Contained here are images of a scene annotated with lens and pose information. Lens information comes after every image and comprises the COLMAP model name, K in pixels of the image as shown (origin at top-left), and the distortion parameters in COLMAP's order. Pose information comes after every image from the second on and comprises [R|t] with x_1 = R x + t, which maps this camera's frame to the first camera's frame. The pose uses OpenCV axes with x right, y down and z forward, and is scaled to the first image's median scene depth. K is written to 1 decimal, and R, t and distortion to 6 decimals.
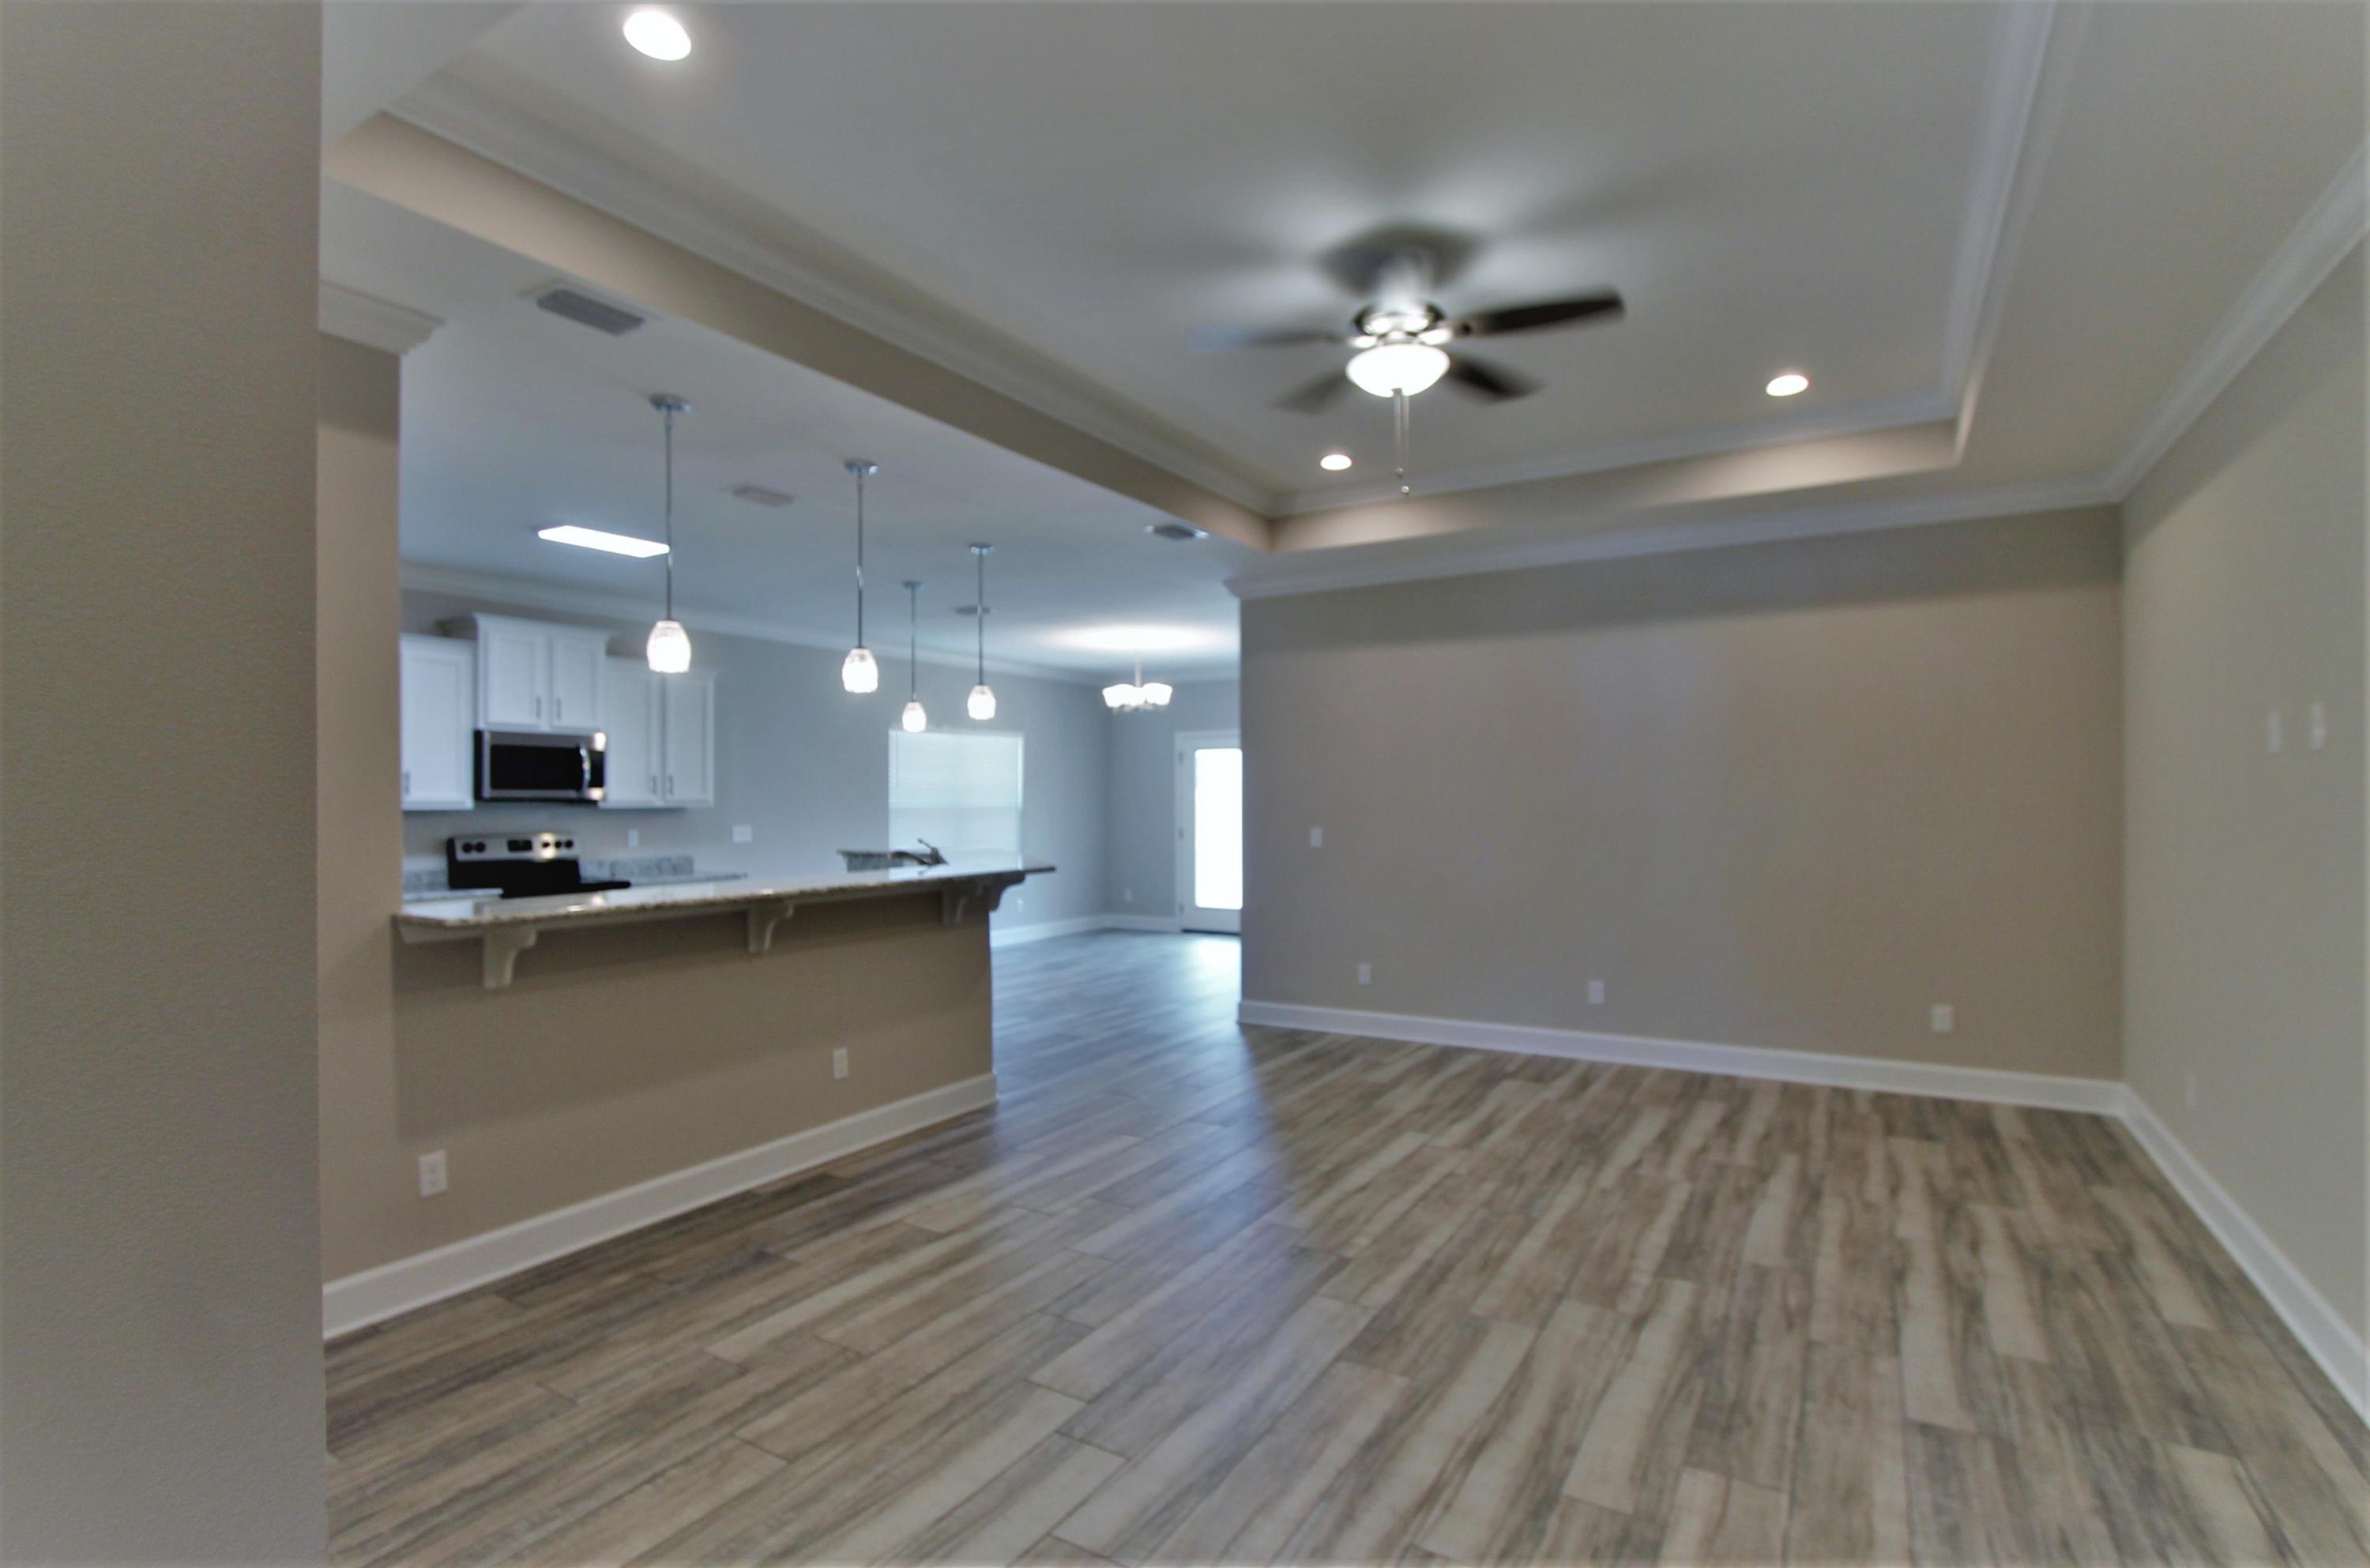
lens RADIAL K [[1142.4, 0, 1185.0], [0, 1142.4, 784.0], [0, 0, 1]] dist [-0.000100, -0.000017]
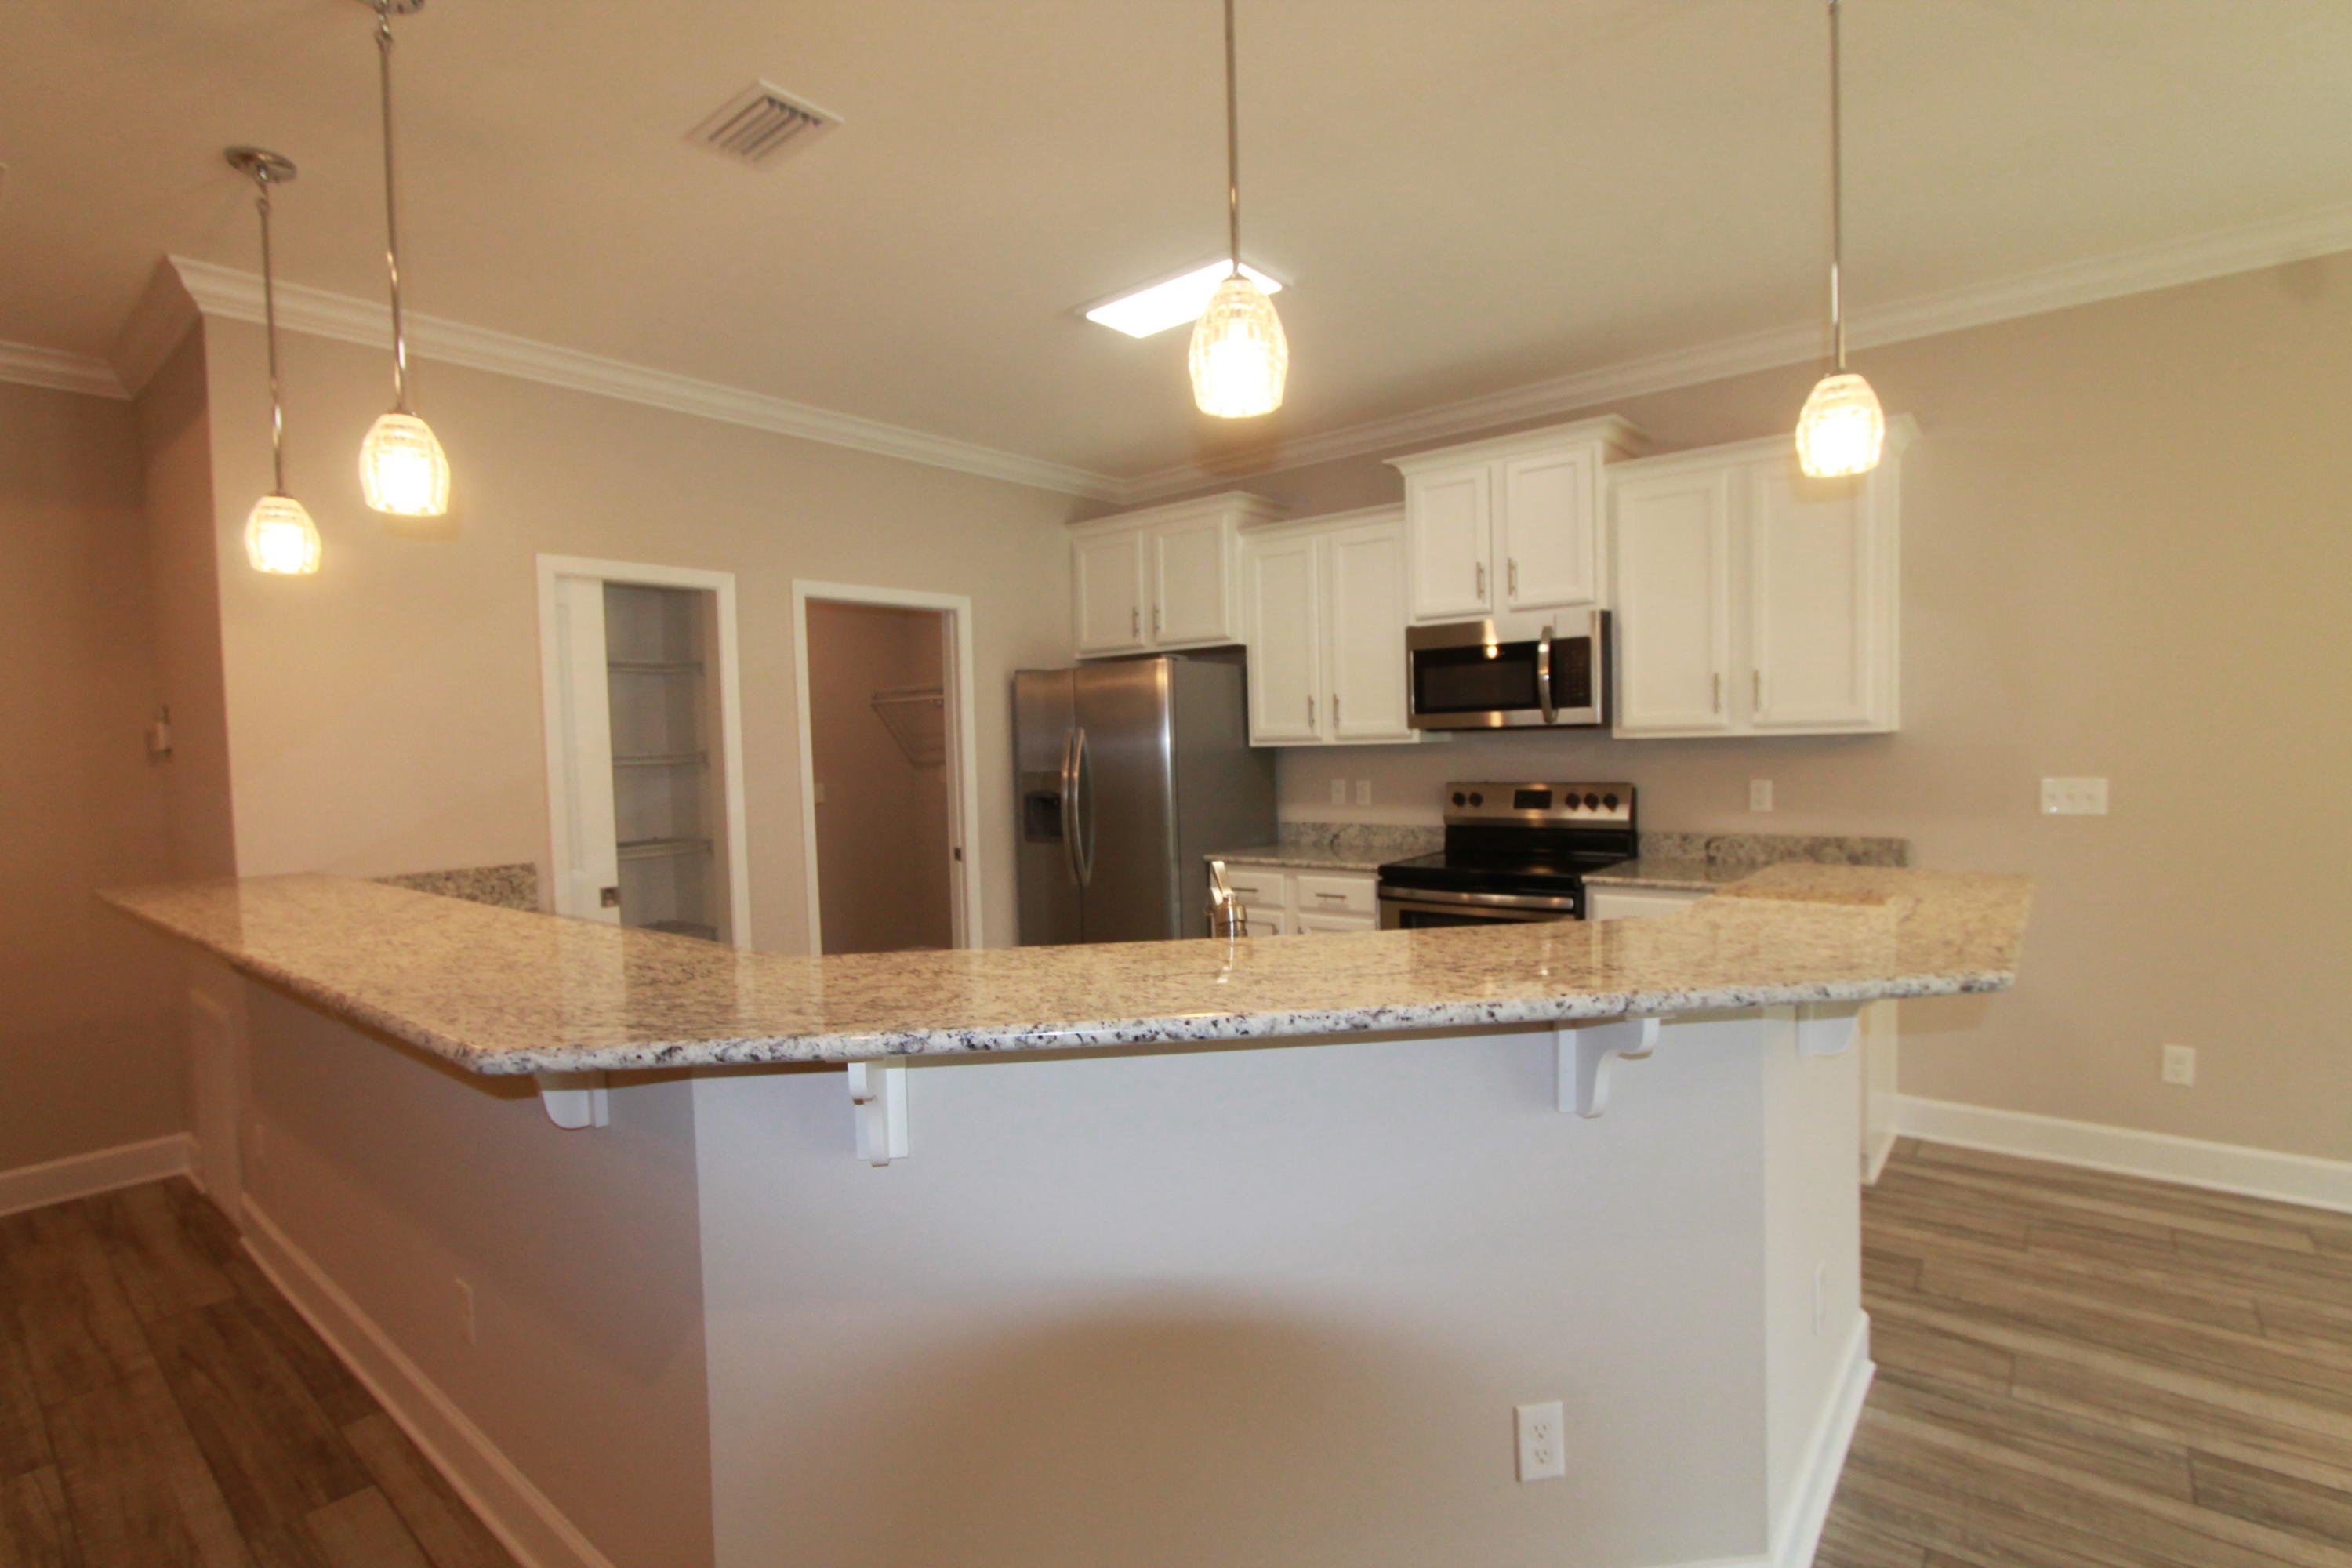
lens RADIAL K [[1086.9, 0, 1176.0], [0, 1086.9, 784.0], [0, 0, 1]] dist [-0.015886, 0.001451]
pose [[-0.173324, 0.054312, -0.983366, 0.094635], [0.052850, 0.997552, 0.045781, 0.010028], [0.983446, -0.044036, -0.175770, 1.473334]]
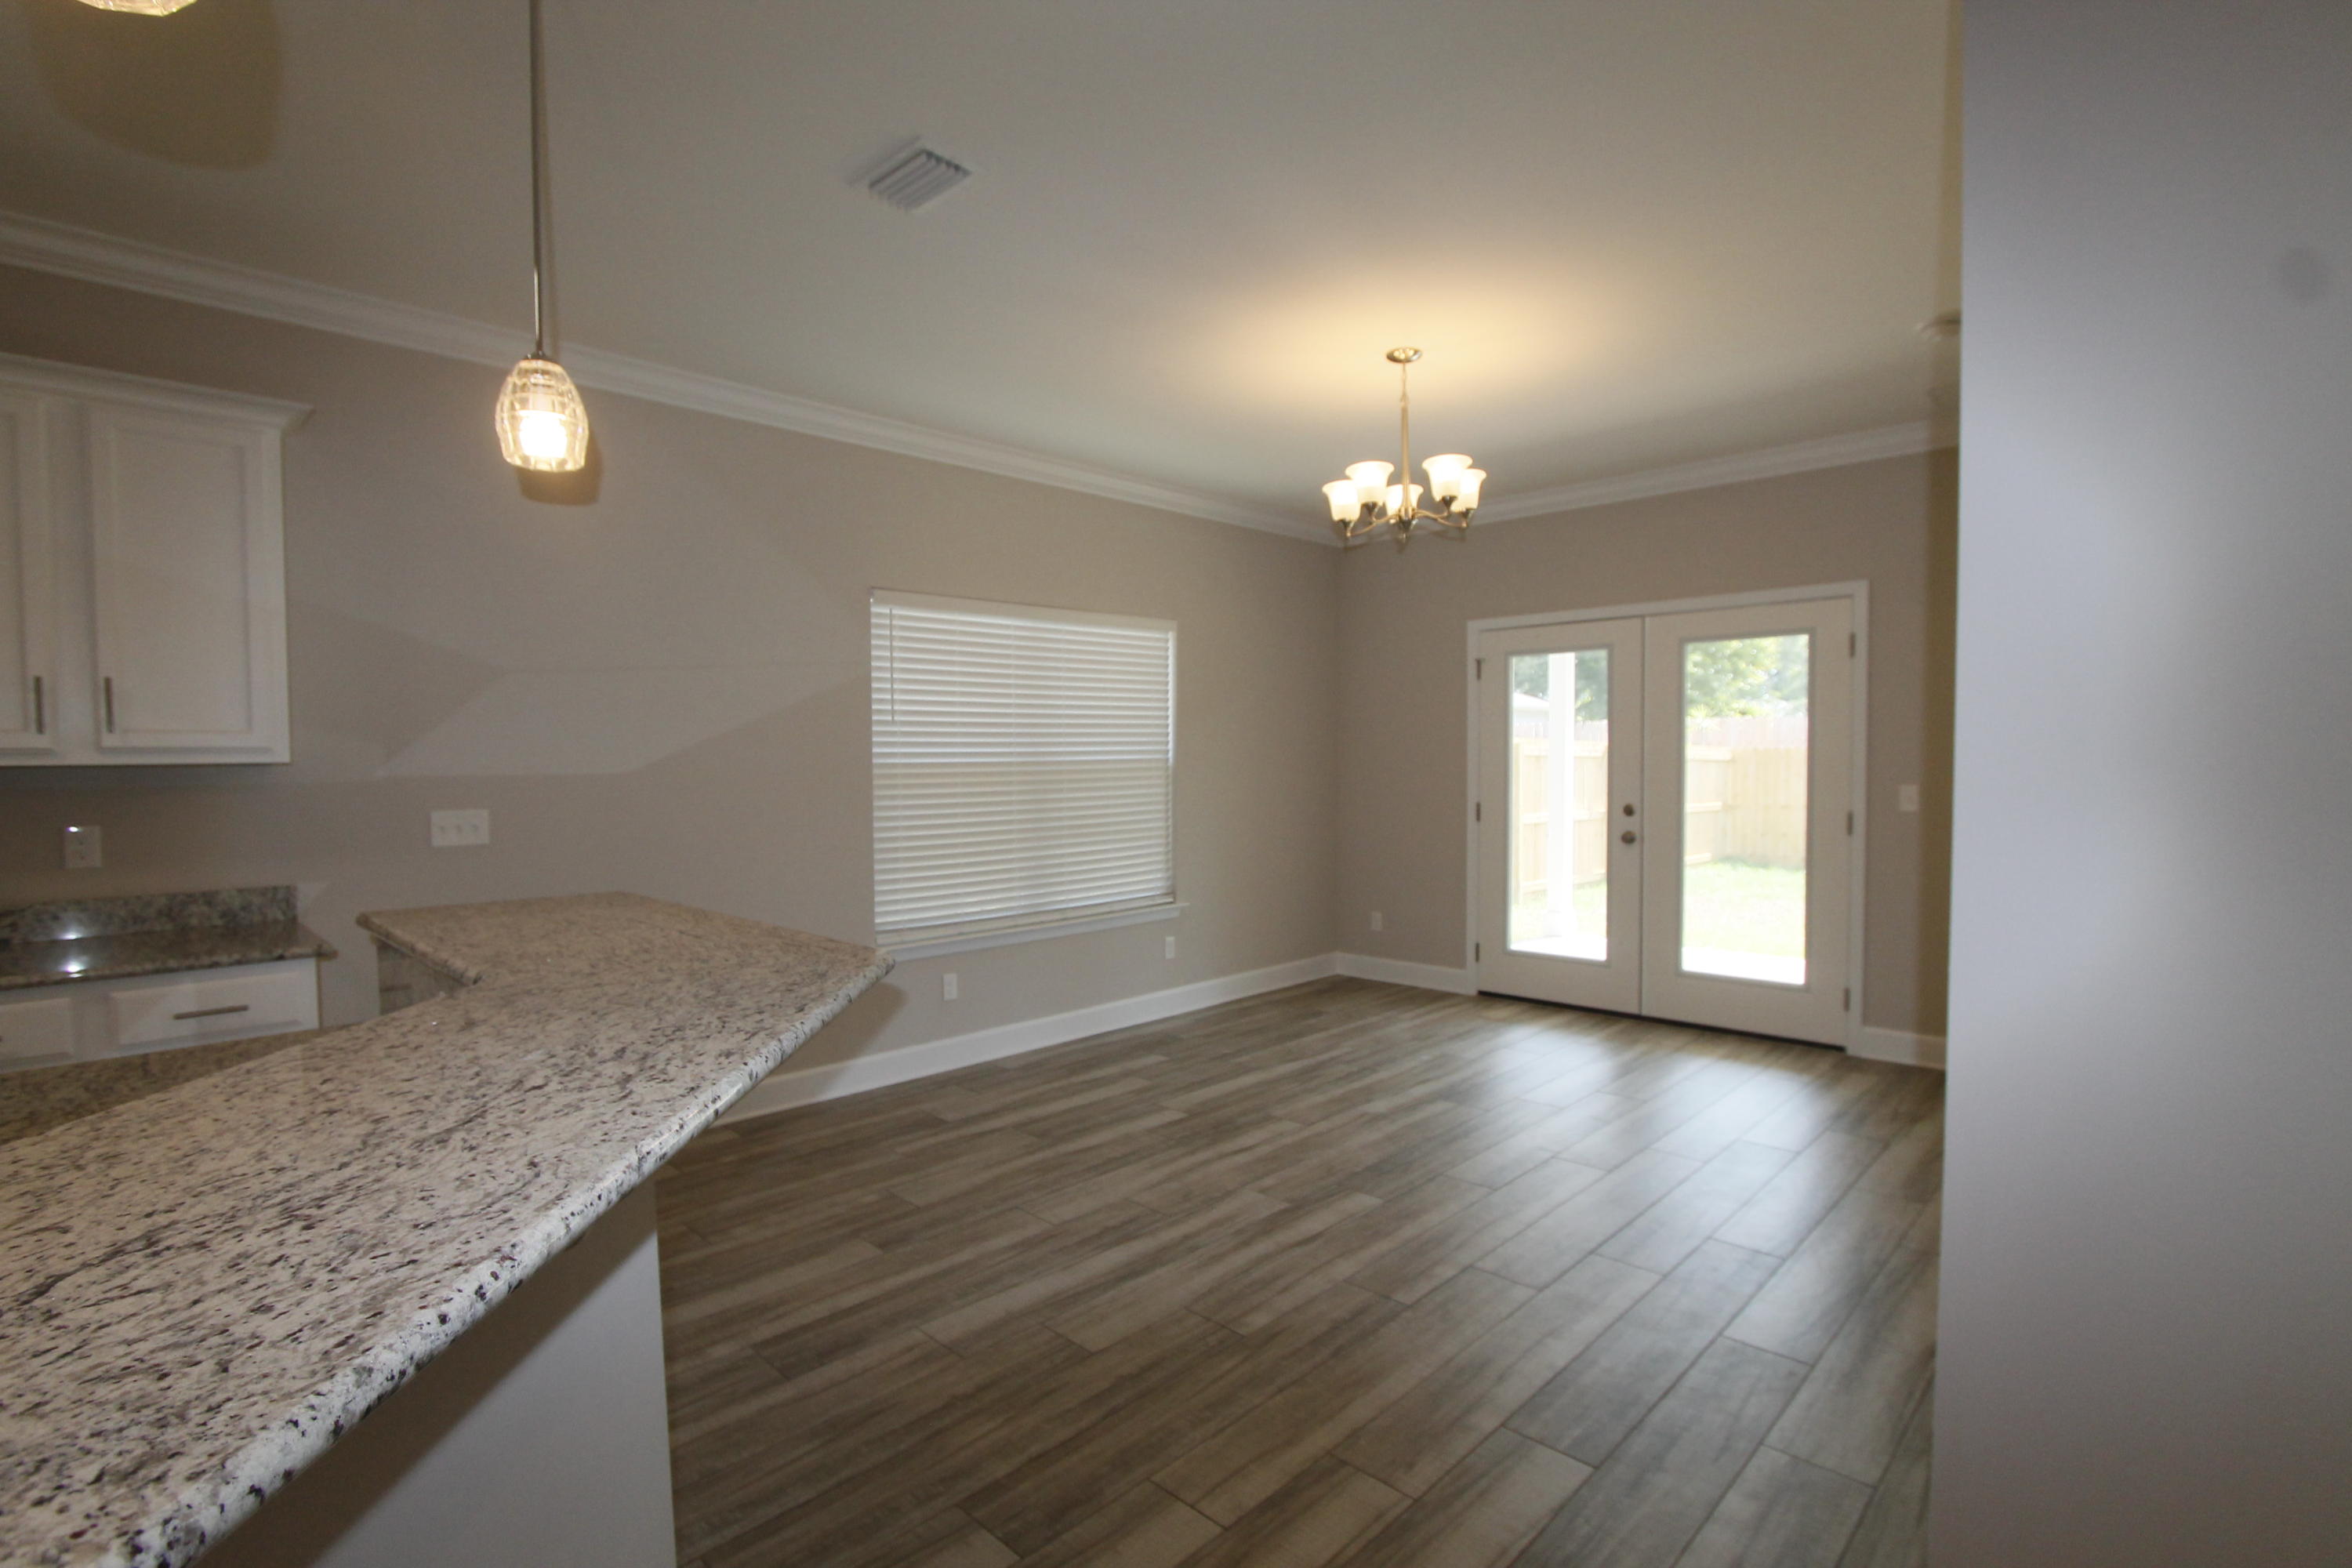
lens RADIAL K [[1086.9, 0, 1176.0], [0, 1086.9, 784.0], [0, 0, 1]] dist [-0.015886, 0.001451]
pose [[0.969499, 0.012590, -0.244770, -0.077275], [-0.000489, 0.998777, 0.049435, 0.016134], [0.245093, -0.047807, 0.968320, 1.316279]]
